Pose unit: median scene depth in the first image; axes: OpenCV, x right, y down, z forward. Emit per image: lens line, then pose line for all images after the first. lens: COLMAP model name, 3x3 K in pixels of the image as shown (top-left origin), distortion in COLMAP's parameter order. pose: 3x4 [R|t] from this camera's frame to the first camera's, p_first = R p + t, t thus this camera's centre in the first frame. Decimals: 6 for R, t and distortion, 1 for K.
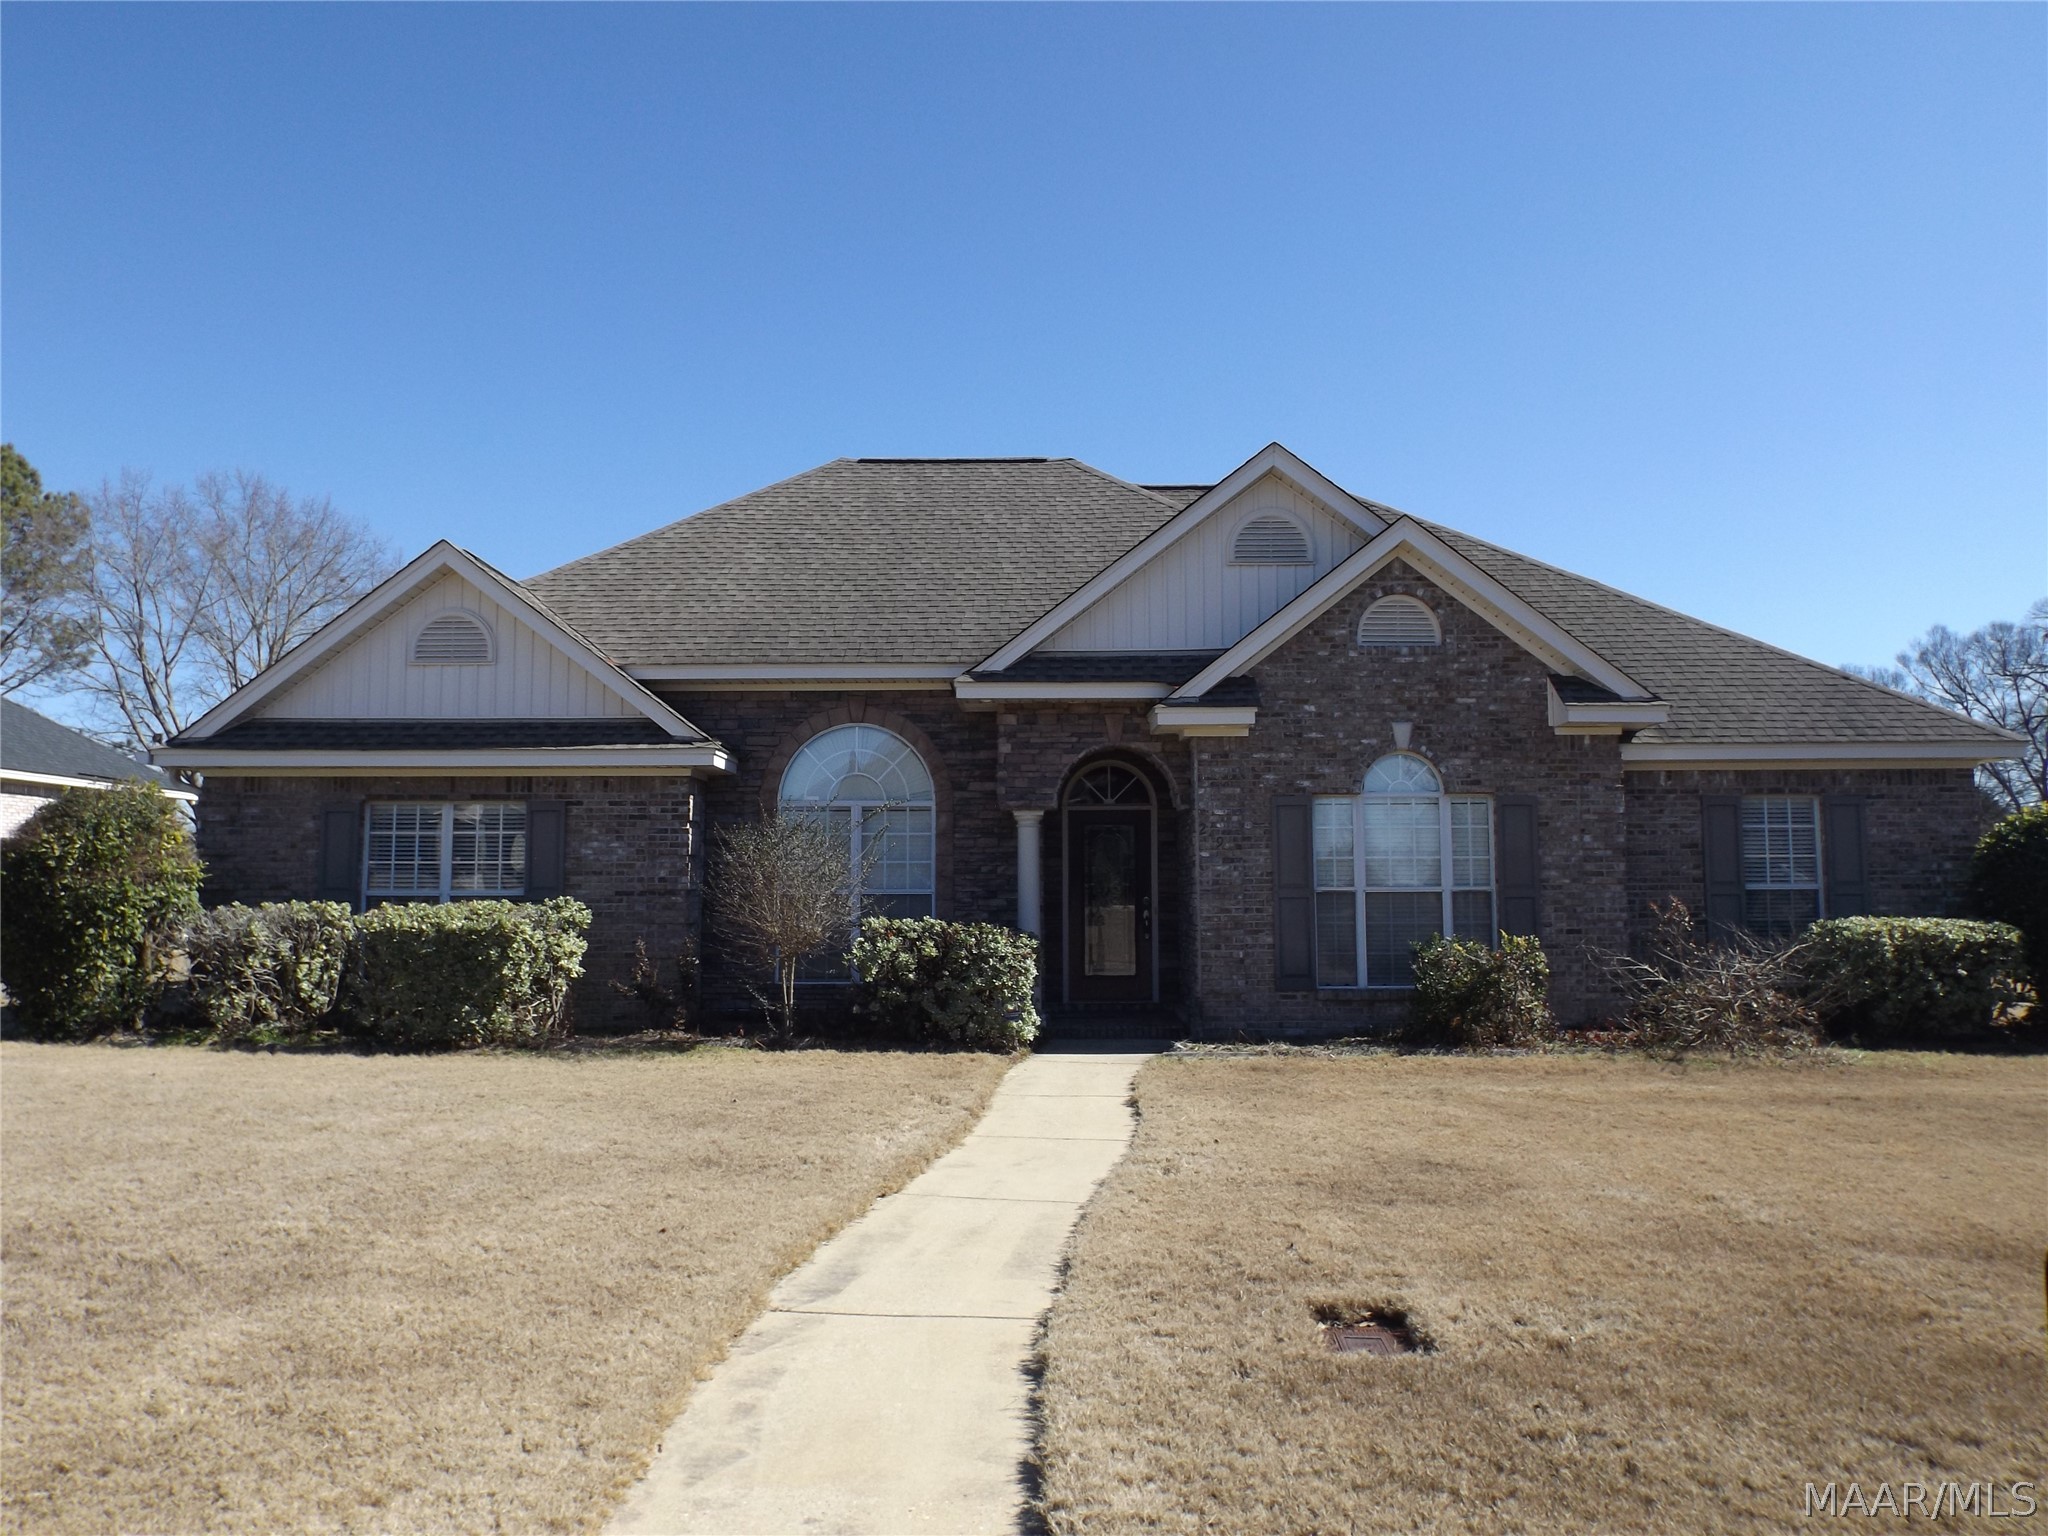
lens RADIAL K [[1458.1, 0, 1024.1], [0, 1458.1, 766.3], [0, 0, 1]] dist [-0.003043, -0.011772]
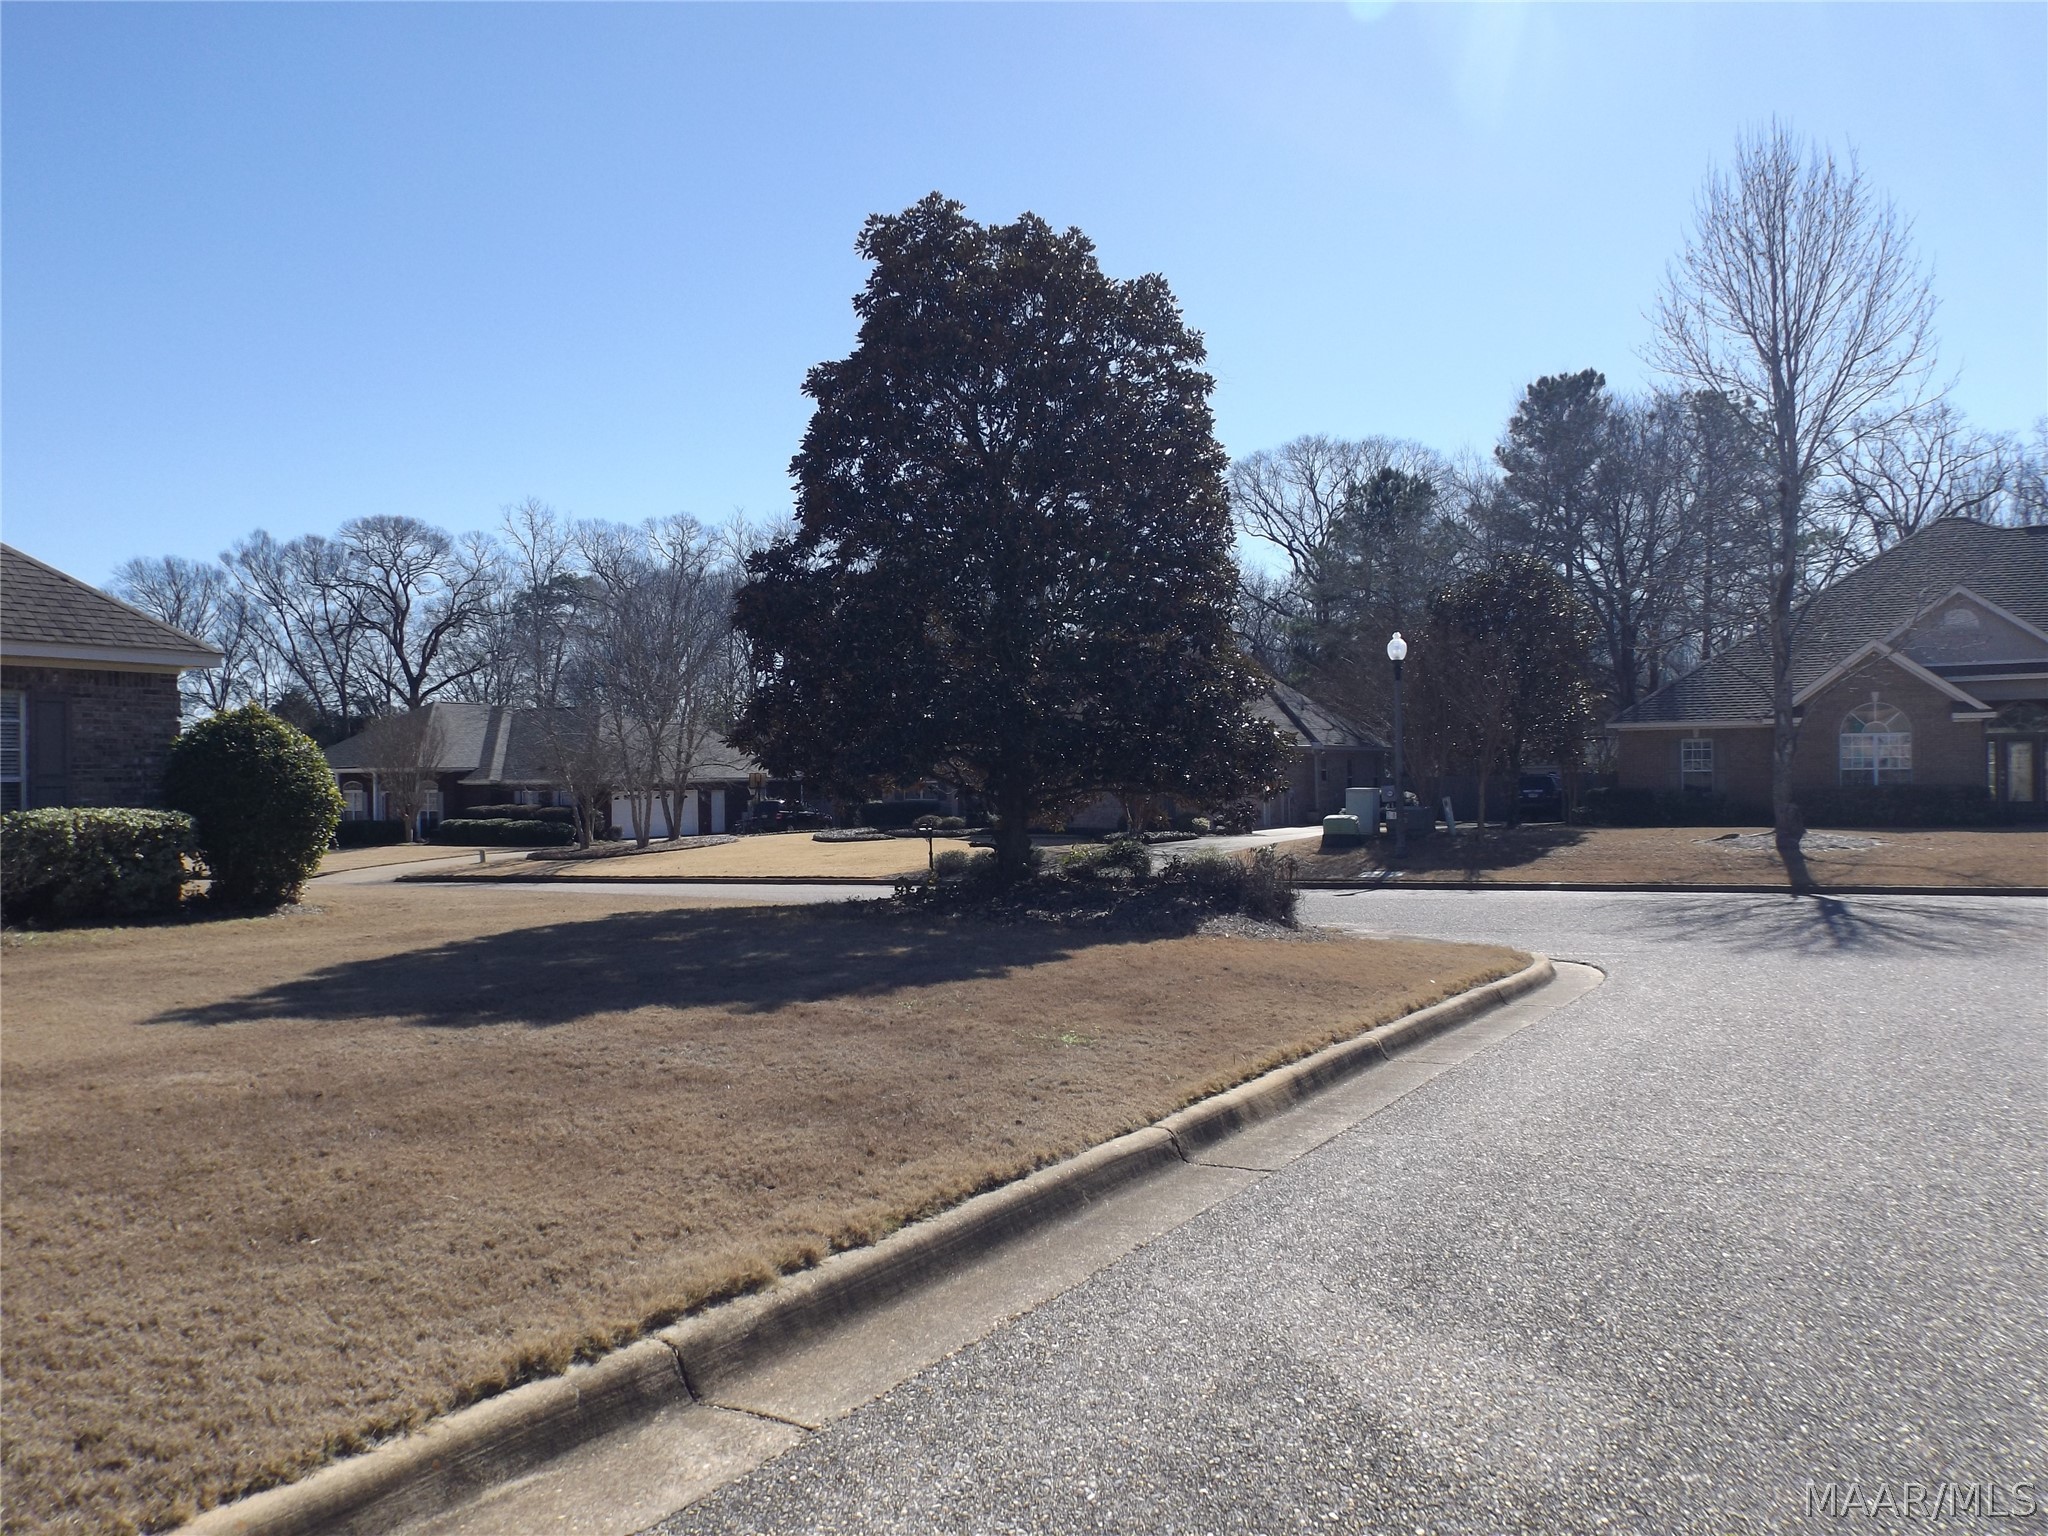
lens RADIAL K [[1458.1, 0, 1024.4], [0, 1458.1, 774.5], [0, 0, 1]] dist [-0.003043, -0.011772]
pose [[0.509242, 0.002047, 0.860621, 0.021590], [-0.071892, 0.996603, 0.040169, -0.013729], [-0.857615, -0.082327, 0.507660, -0.136275]]
